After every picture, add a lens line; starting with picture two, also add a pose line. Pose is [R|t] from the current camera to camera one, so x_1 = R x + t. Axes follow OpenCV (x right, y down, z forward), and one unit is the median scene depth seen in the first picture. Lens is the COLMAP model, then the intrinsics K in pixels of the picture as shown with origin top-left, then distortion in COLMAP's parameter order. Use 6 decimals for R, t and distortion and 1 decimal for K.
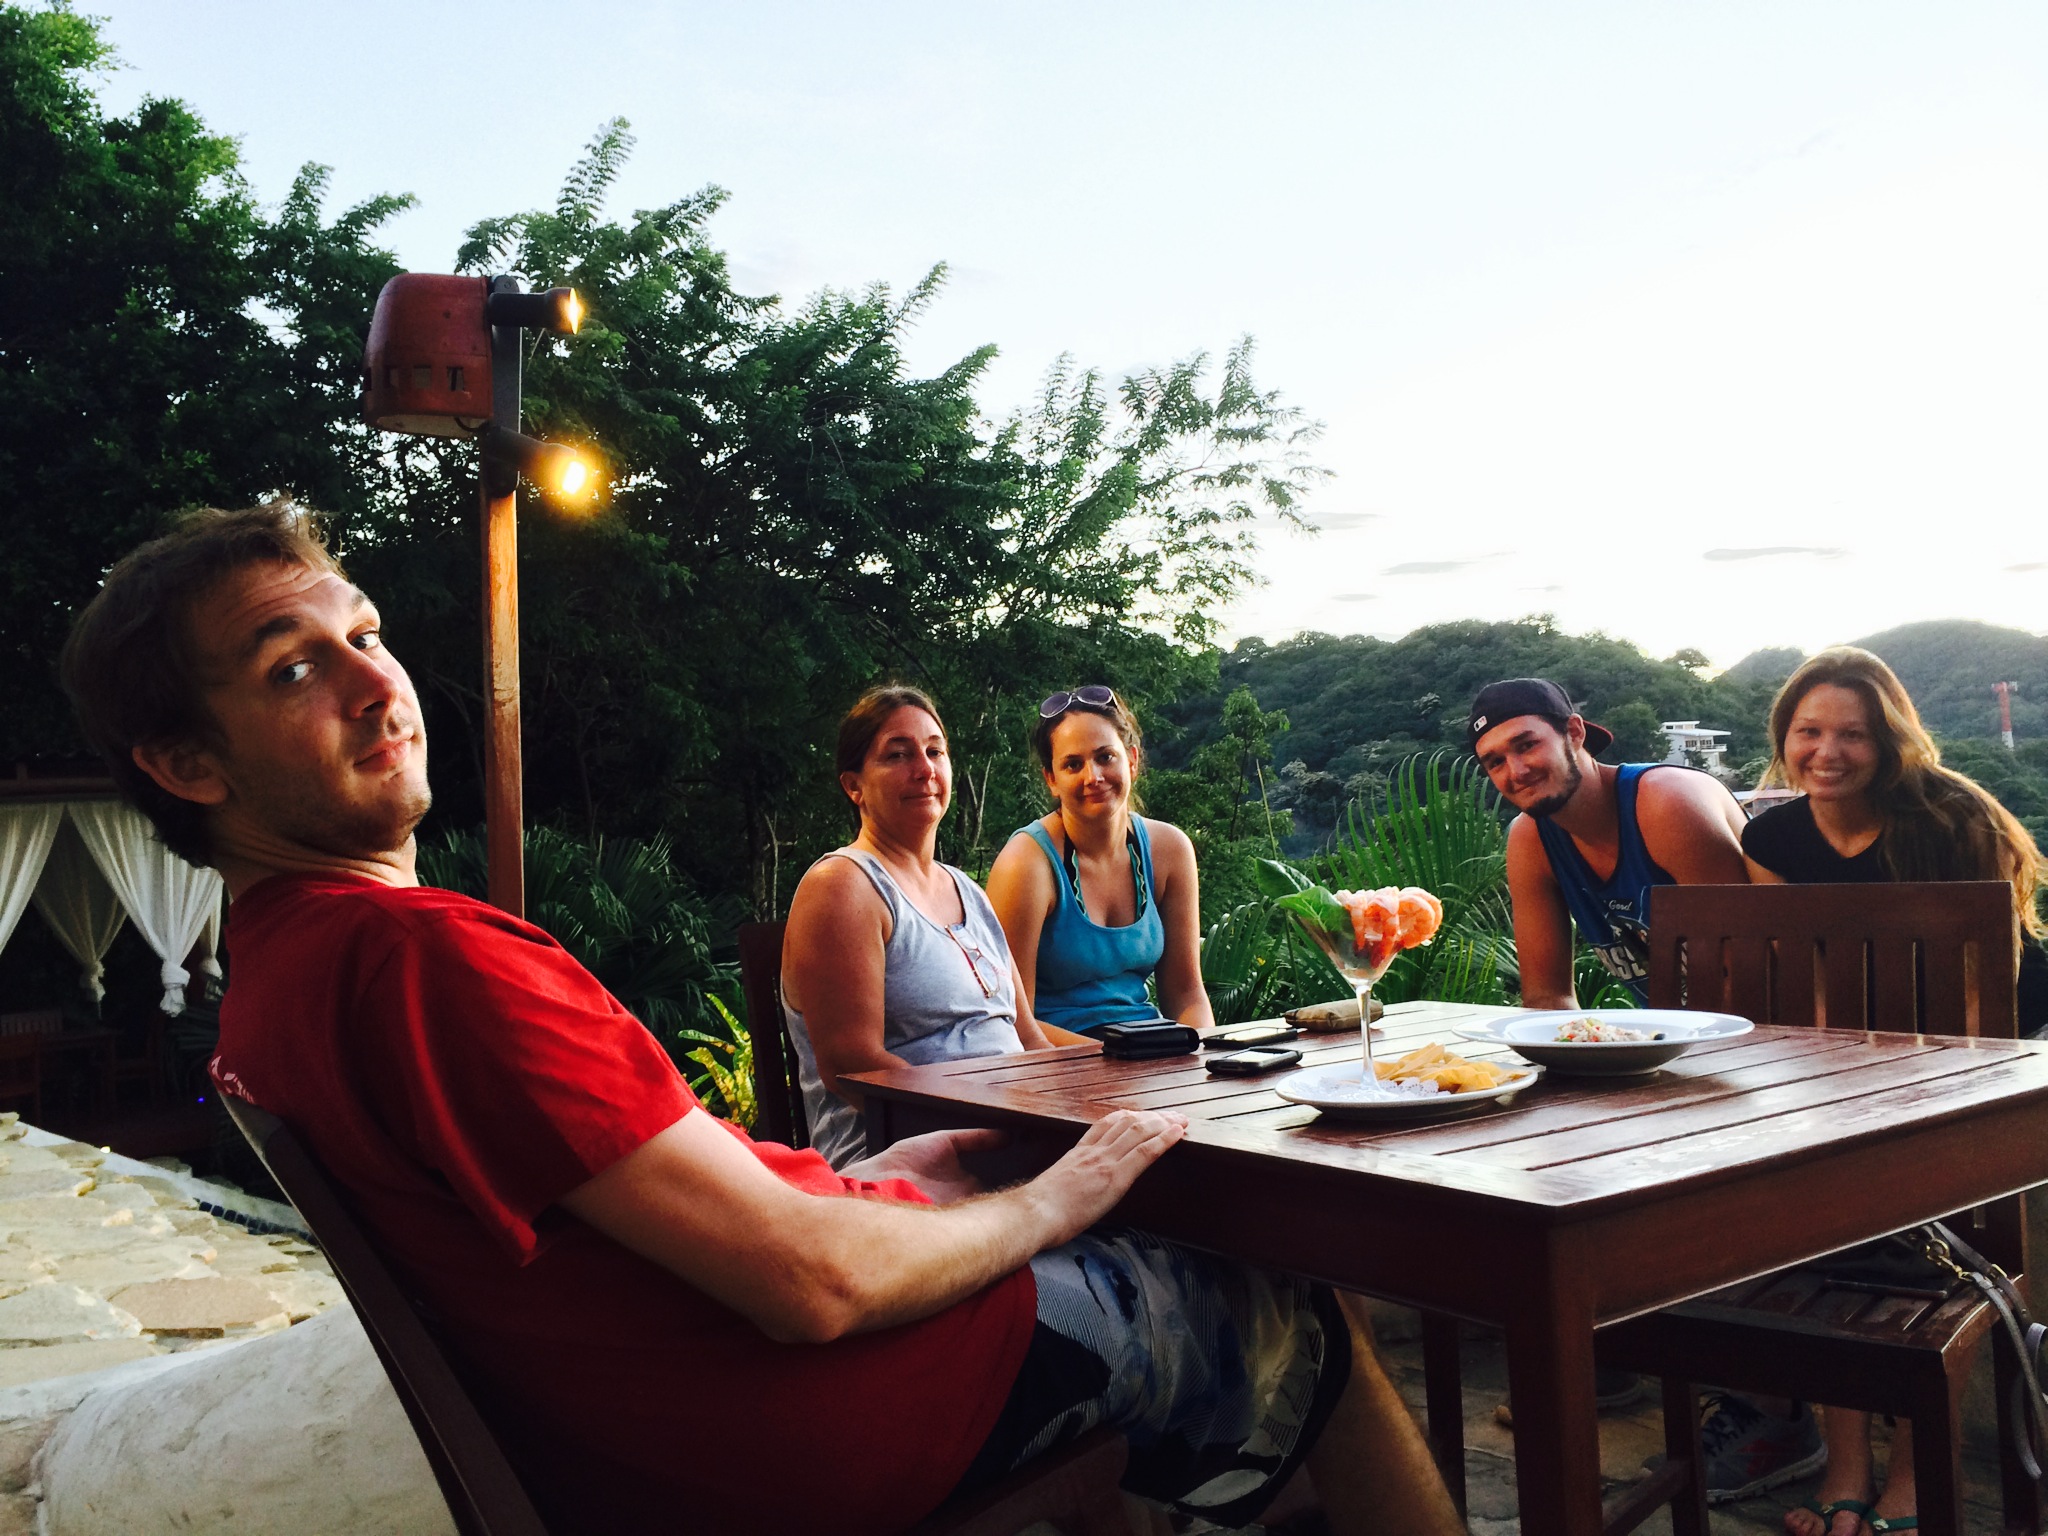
lens RADIAL K [[1719.4, 0, 1015.8], [0, 1719.4, 774.7], [0, 0, 1]] dist [0.067182, -0.093347]
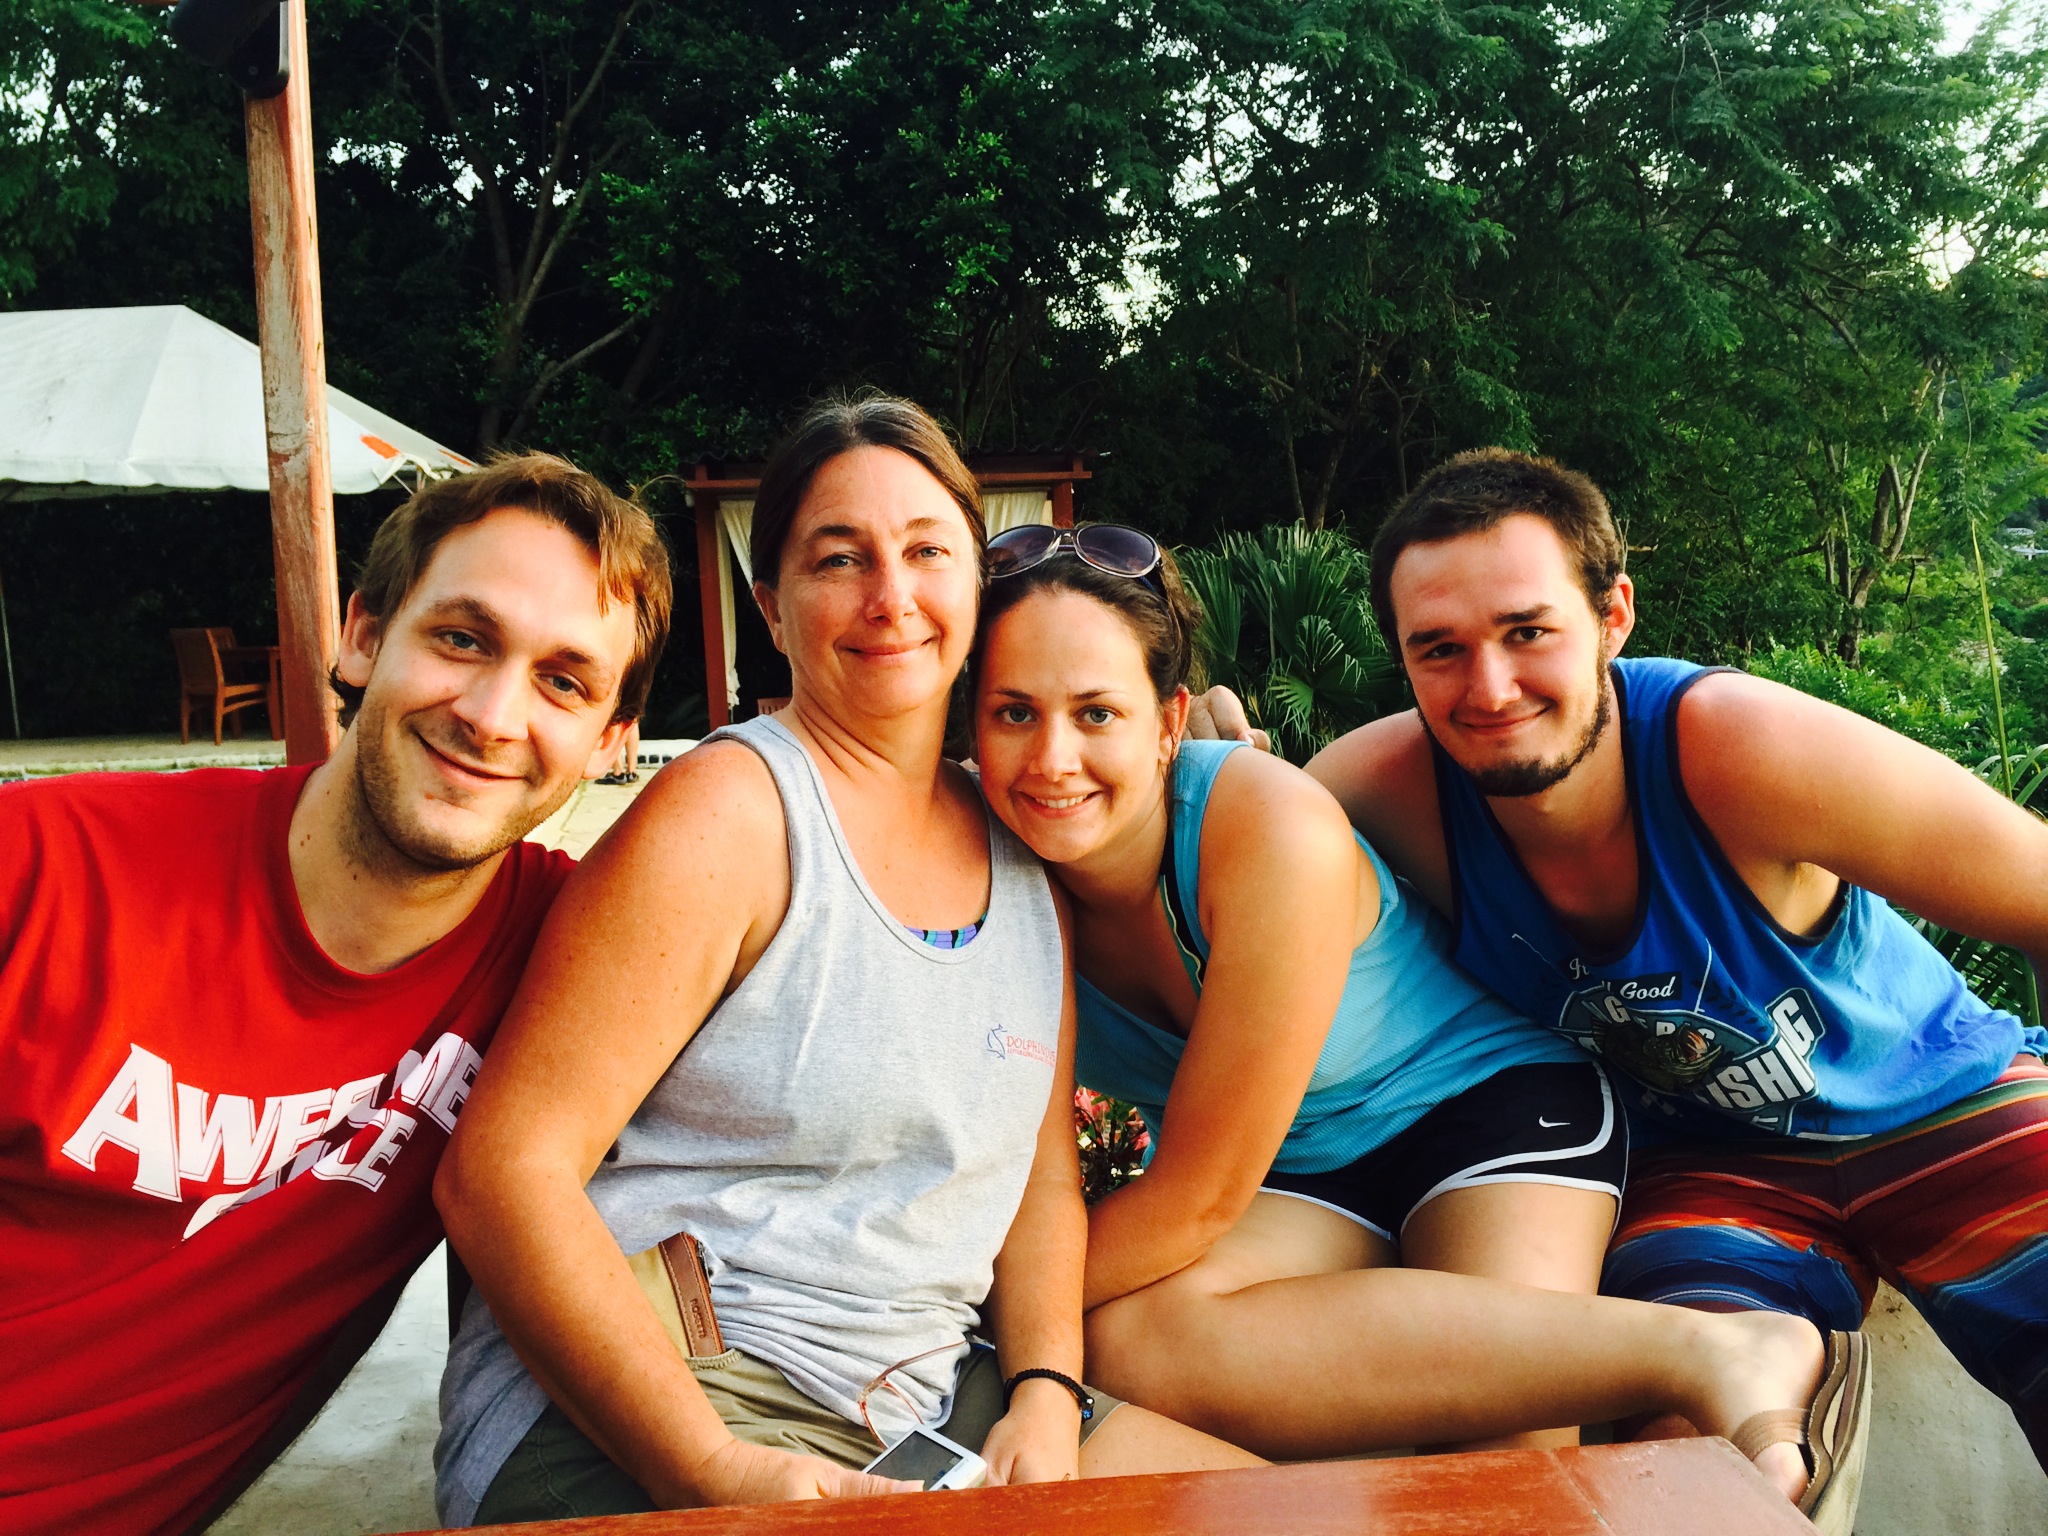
lens RADIAL K [[1729.3, 0, 1024.0], [0, 1729.3, 768.0], [0, 0, 1]] dist [0.063691, -0.091796]
pose [[0.873030, 0.087544, -0.479745, 0.038201], [-0.002104, 0.984422, 0.175809, -0.007224], [0.487662, -0.152478, 0.859614, 0.108417]]
